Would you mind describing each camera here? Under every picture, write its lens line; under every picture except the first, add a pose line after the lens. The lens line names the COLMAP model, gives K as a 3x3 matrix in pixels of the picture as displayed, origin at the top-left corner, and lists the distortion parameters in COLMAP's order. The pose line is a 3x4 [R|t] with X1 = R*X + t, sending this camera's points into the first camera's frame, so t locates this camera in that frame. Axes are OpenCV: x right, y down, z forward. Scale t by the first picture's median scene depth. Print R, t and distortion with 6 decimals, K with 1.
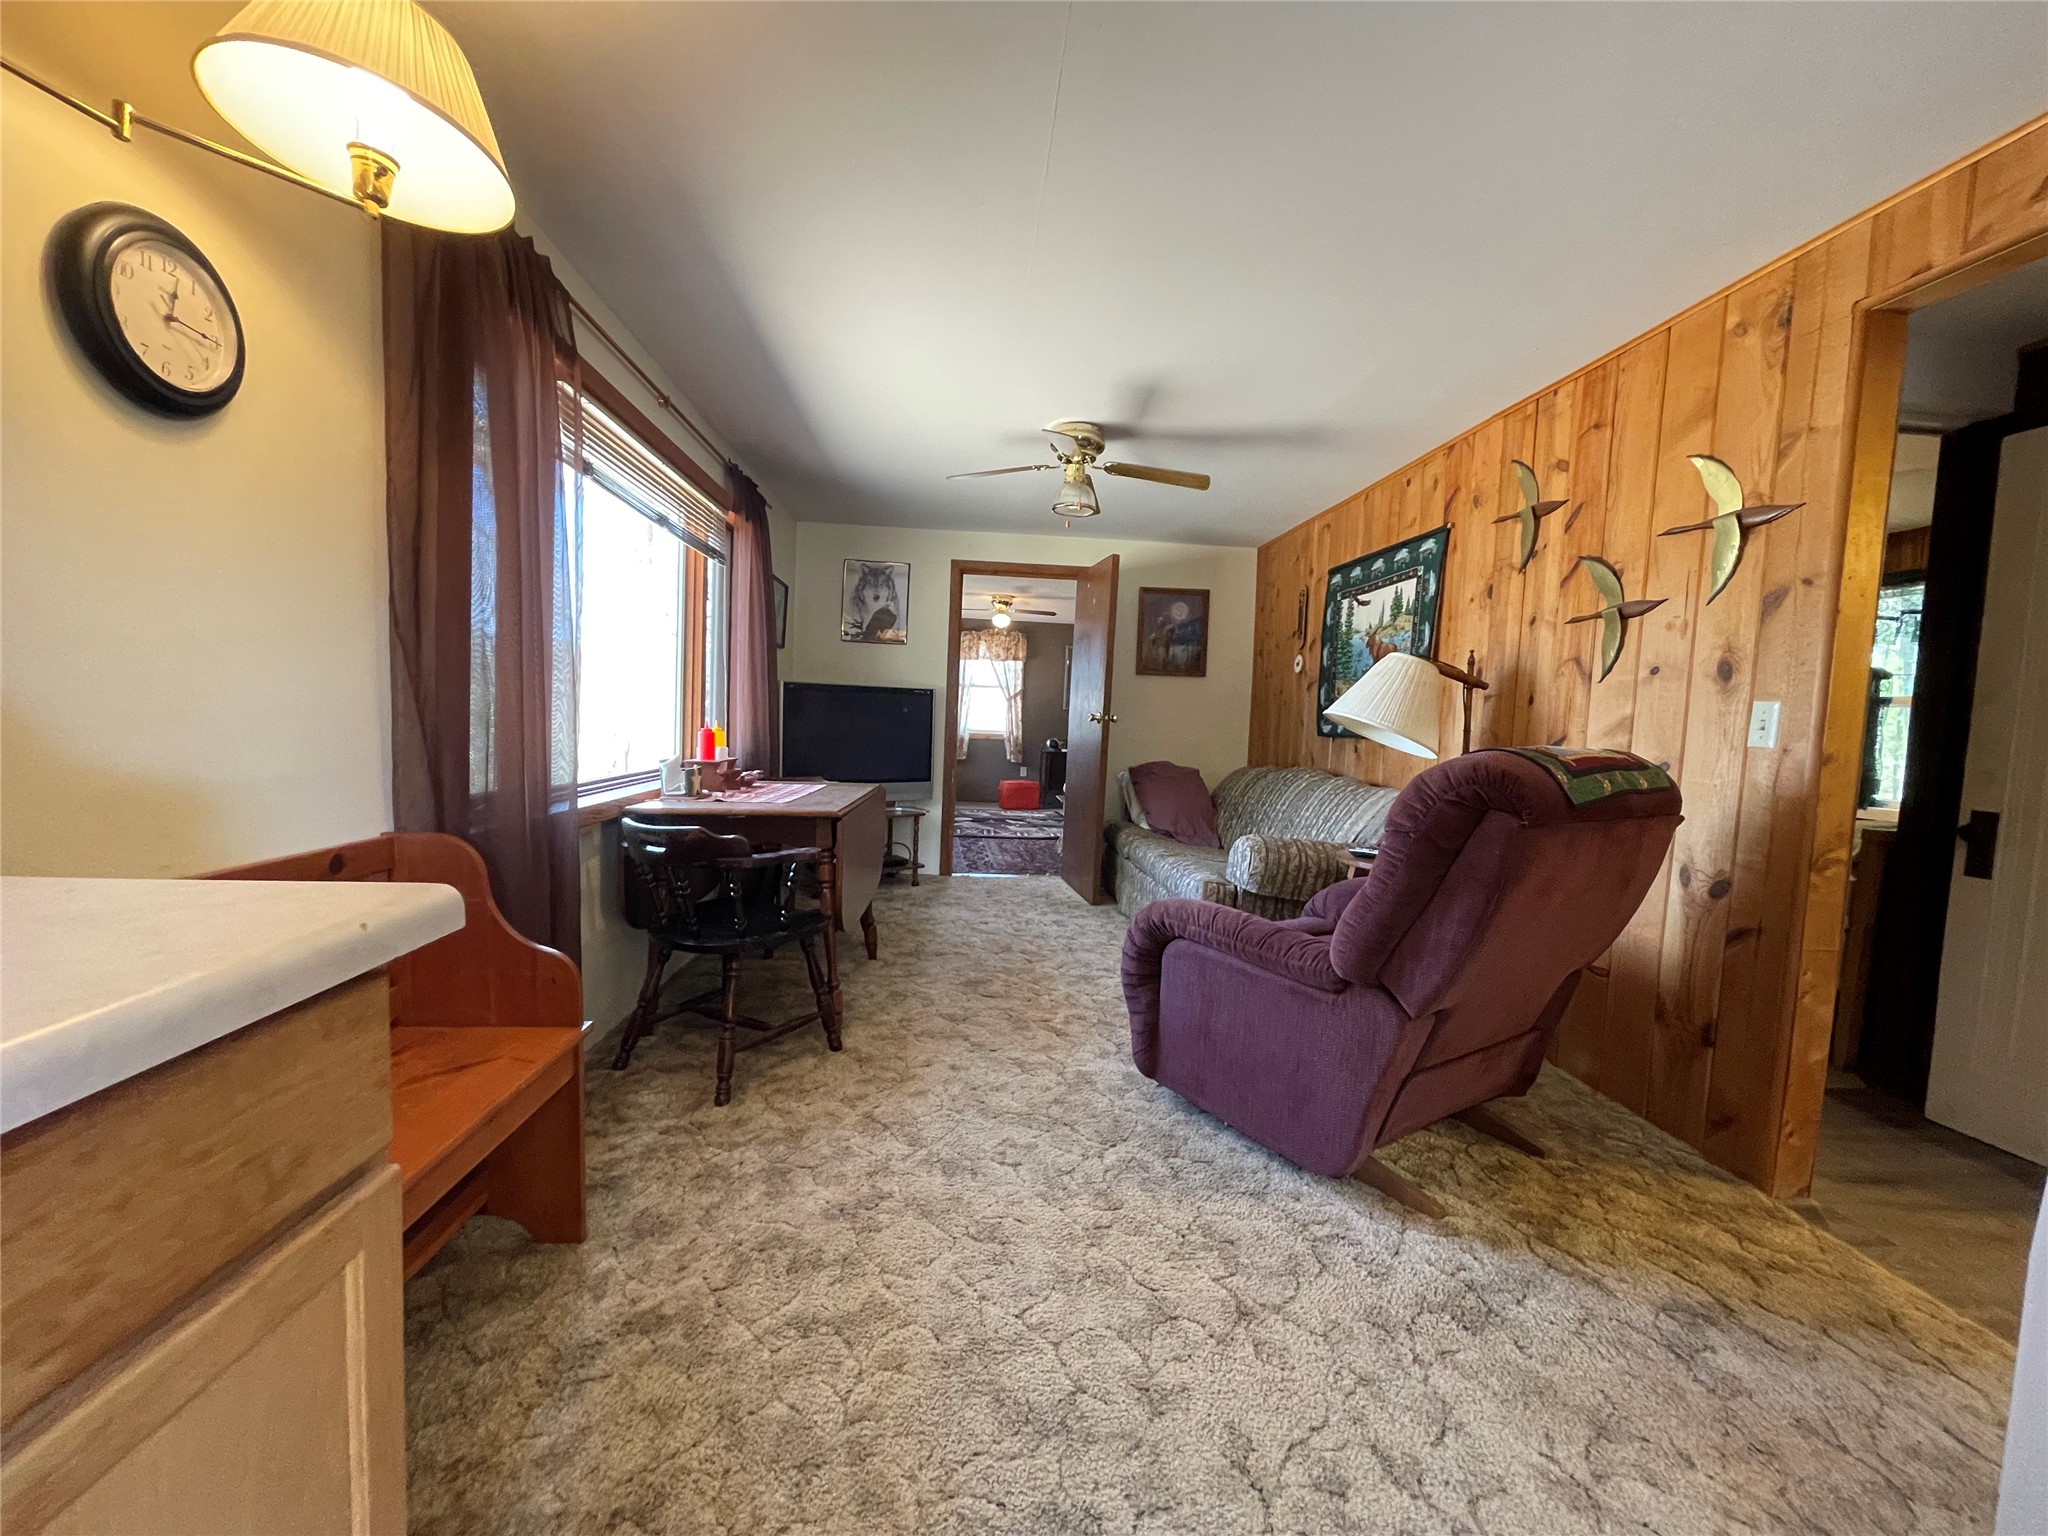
lens RADIAL K [[832.8, 0, 1024.0], [0, 832.8, 768.0], [0, 0, 1]] dist [-0.001826, -0.000511]
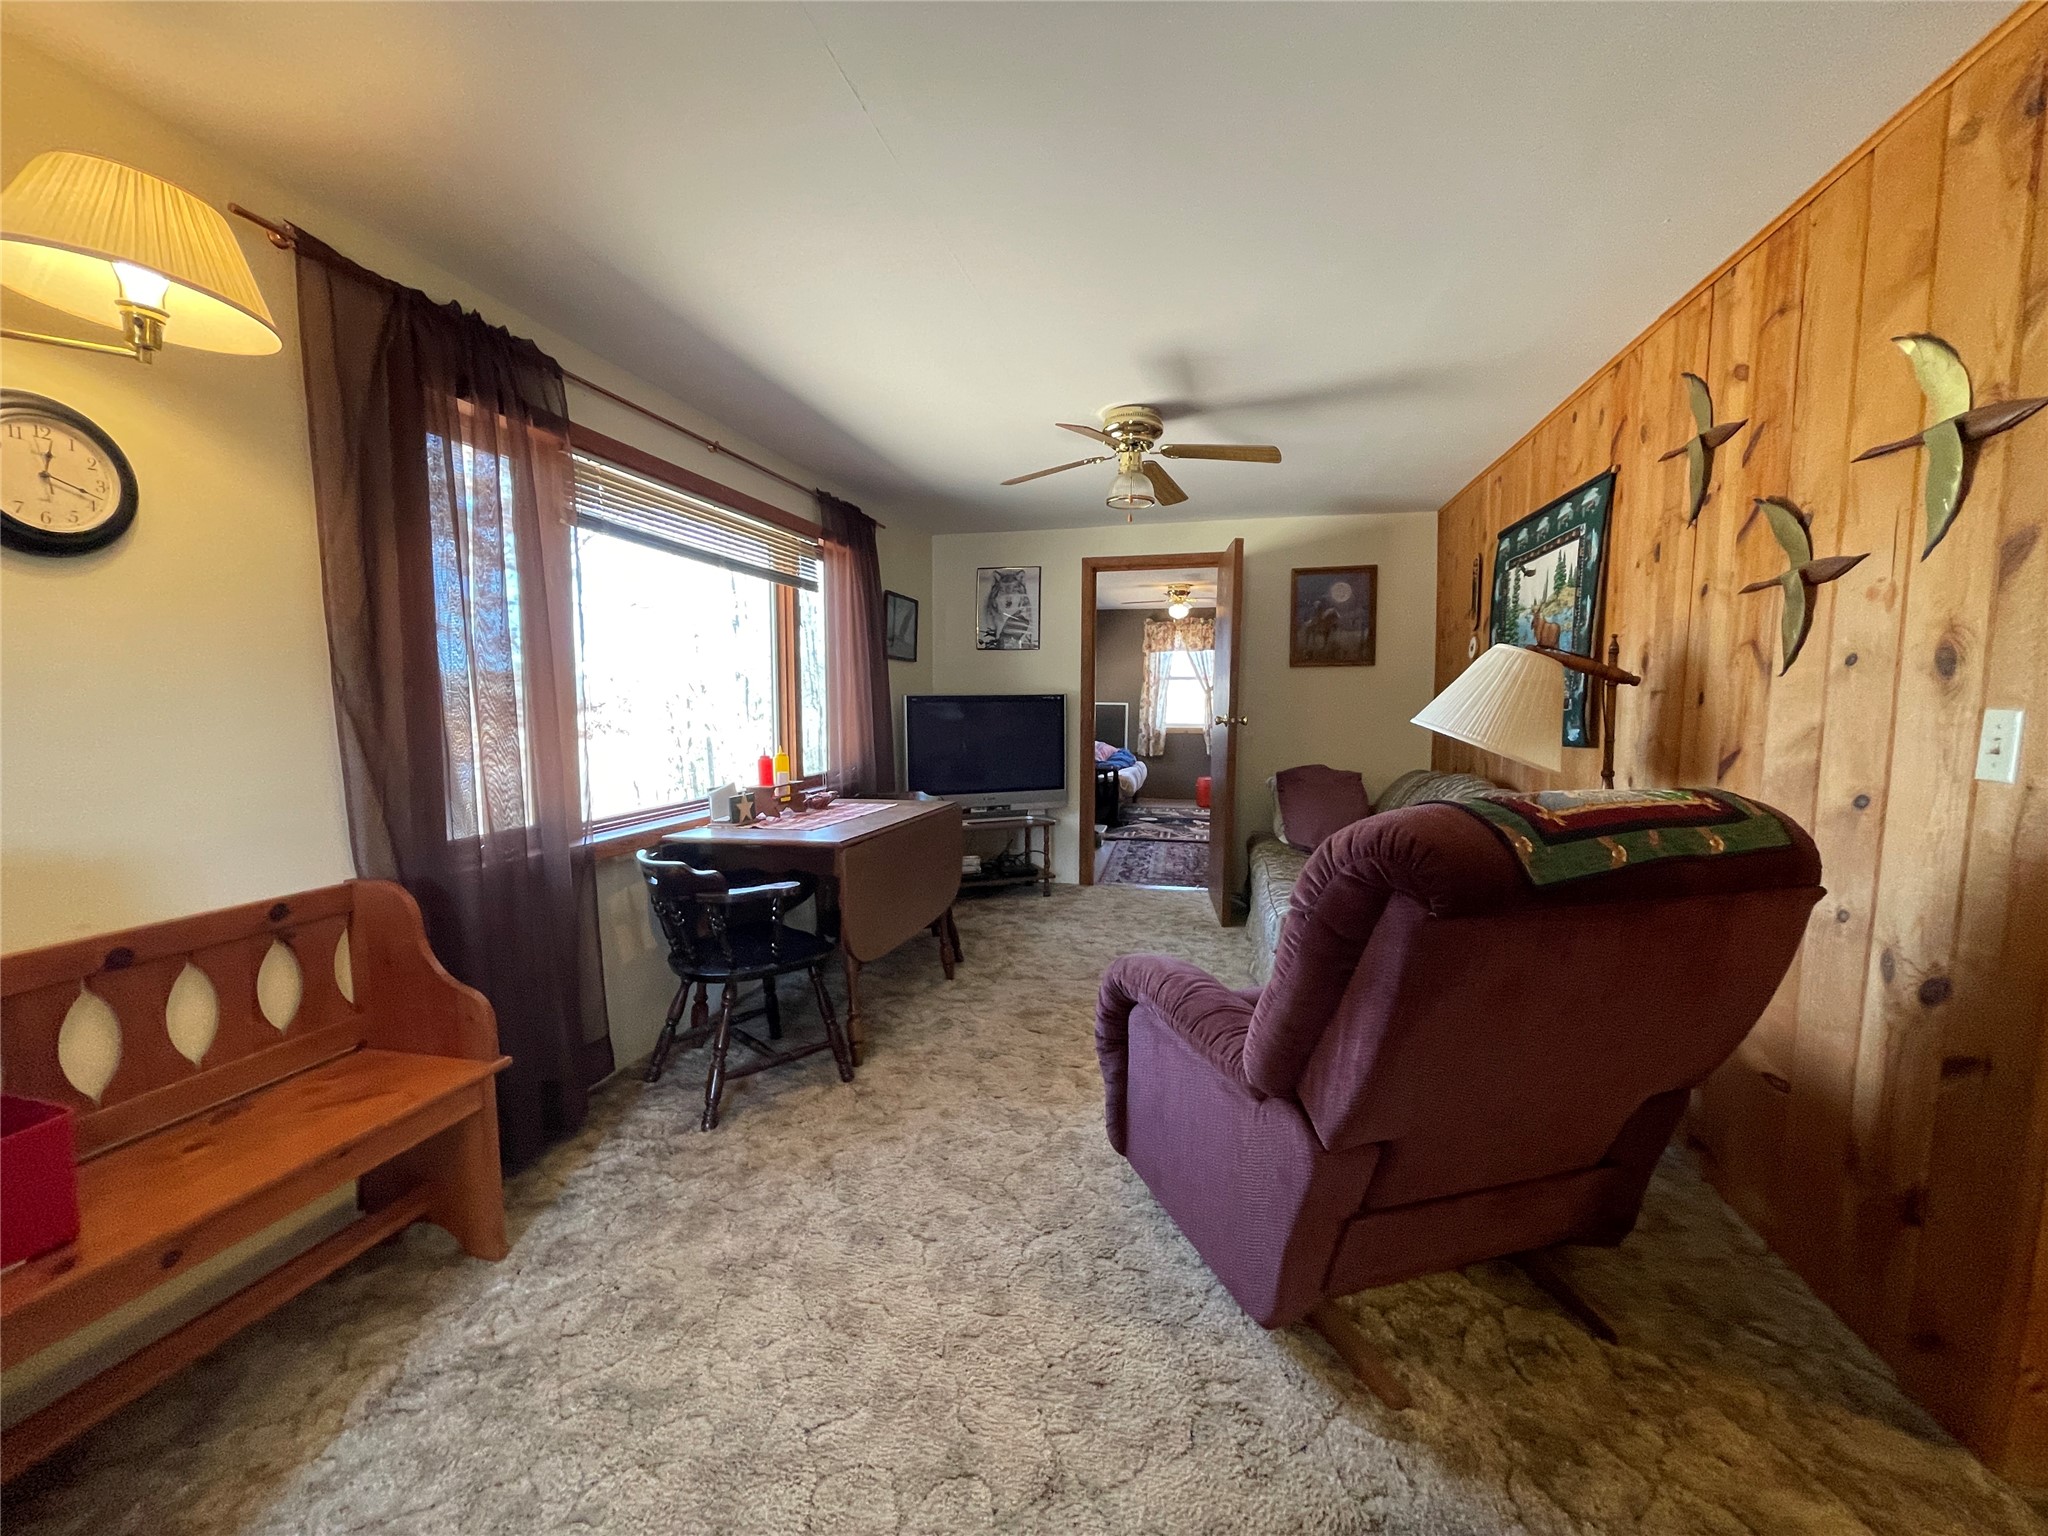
lens RADIAL K [[832.8, 0, 1024.0], [0, 832.8, 768.0], [0, 0, 1]] dist [-0.001826, -0.000511]
pose [[0.950709, -0.013935, -0.309771, 0.278785], [0.019084, 0.999725, 0.013599, -0.043511], [0.309496, -0.018840, 0.950714, 0.117359]]
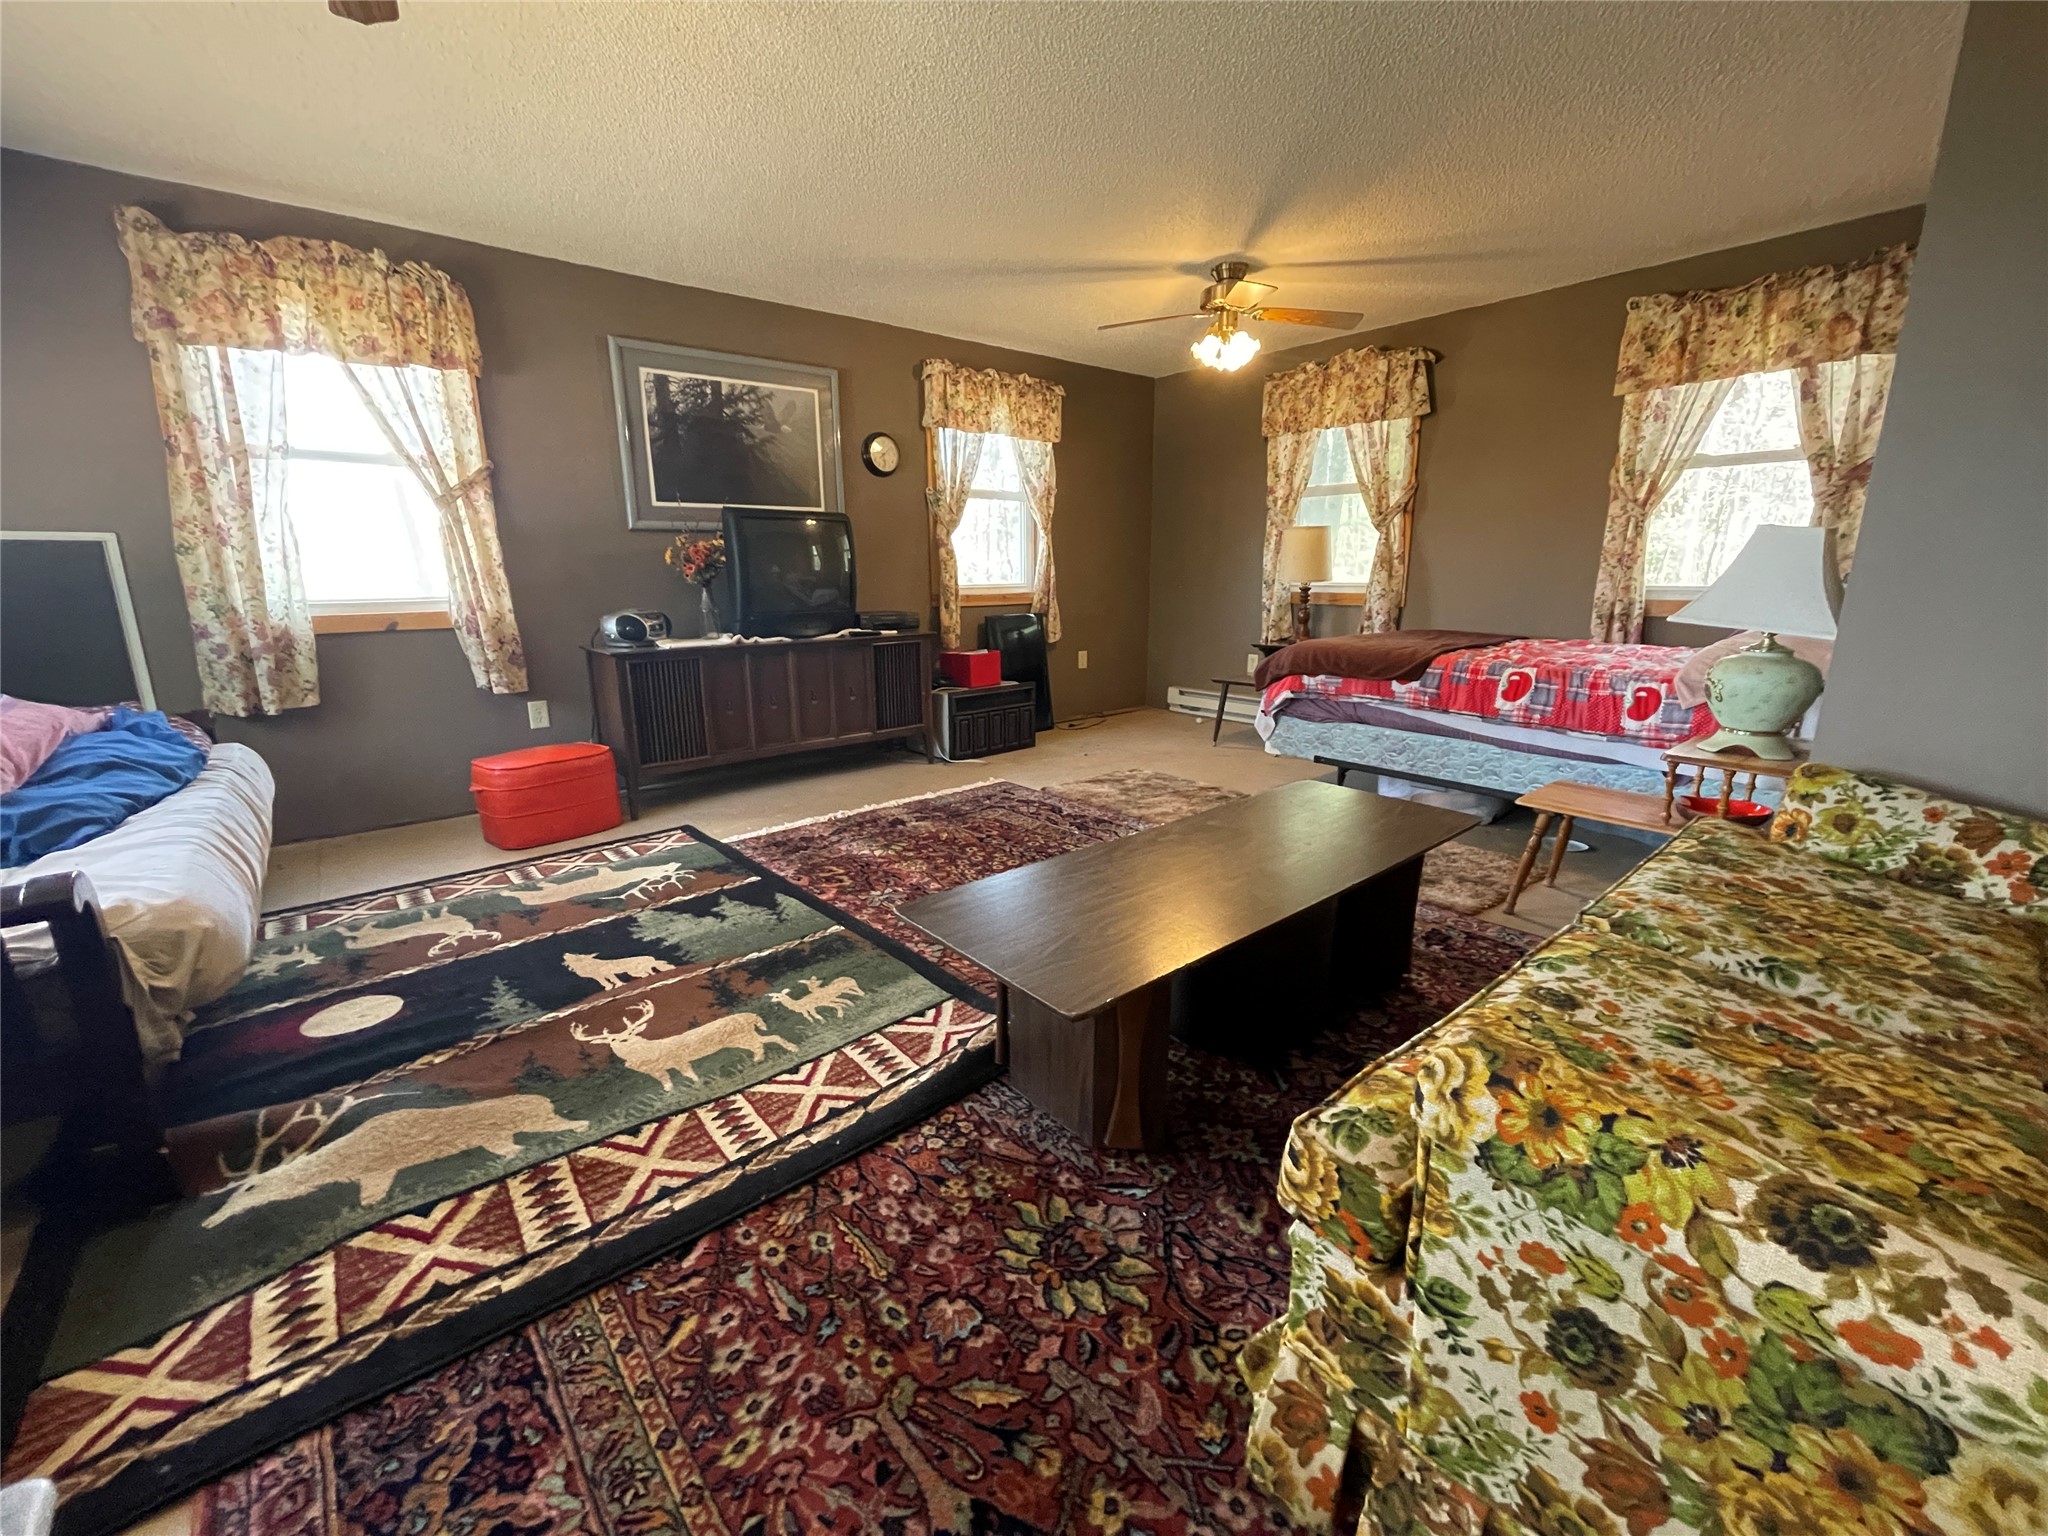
lens RADIAL K [[832.8, 0, 1024.0], [0, 832.8, 768.0], [0, 0, 1]] dist [-0.001826, -0.000511]
pose [[0.832196, -0.179007, 0.524791, -0.070105], [0.079546, 0.975207, 0.206503, -0.111481], [-0.548746, -0.130106, 0.825803, 2.223672]]
